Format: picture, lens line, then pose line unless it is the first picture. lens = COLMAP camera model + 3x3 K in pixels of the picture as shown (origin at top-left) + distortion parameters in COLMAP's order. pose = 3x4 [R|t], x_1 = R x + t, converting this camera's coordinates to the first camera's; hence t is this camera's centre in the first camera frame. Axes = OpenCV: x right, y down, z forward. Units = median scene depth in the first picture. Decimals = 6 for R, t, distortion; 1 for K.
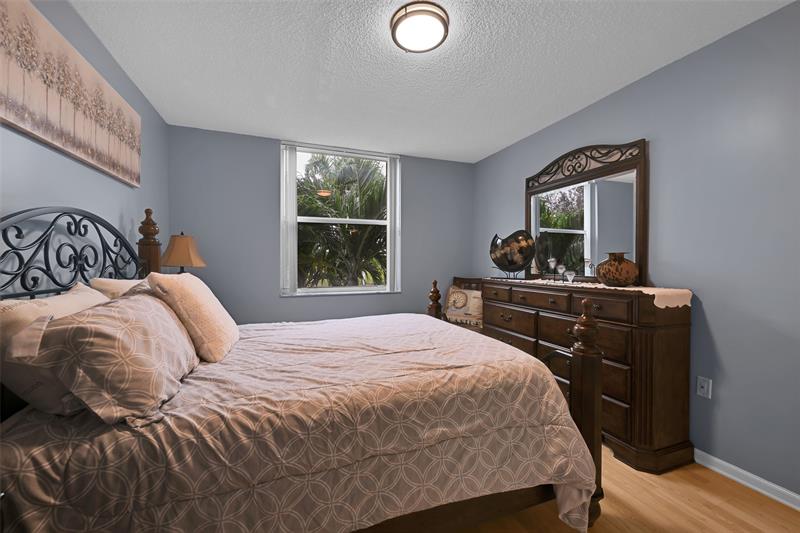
lens RADIAL K [[312.7, 0, 397.9], [0, 312.7, 265.4], [0, 0, 1]] dist [0.000717, -0.000108]
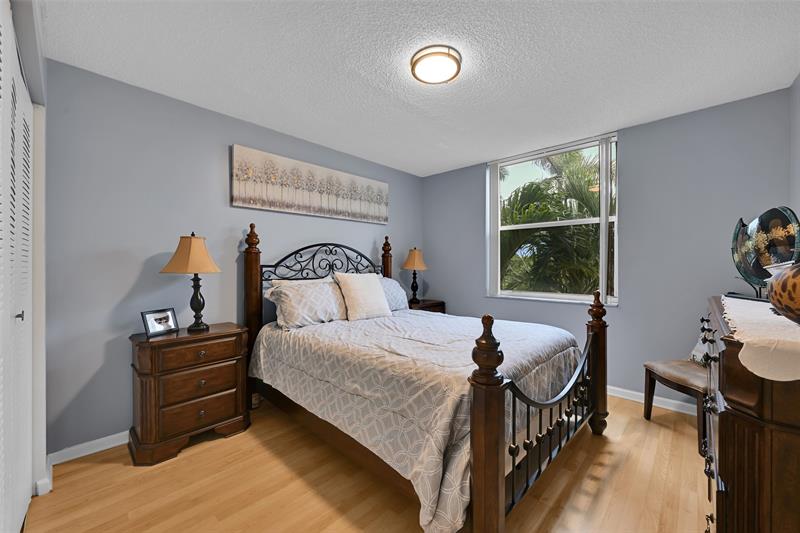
lens RADIAL K [[312.7, 0, 401.3], [0, 312.7, 265.8], [0, 0, 1]] dist [0.000717, -0.000108]
pose [[0.451315, -0.000461, -0.892365, 1.261195], [-0.010844, 0.999923, -0.006001, -0.009838], [0.892299, 0.012385, 0.451275, 0.454225]]
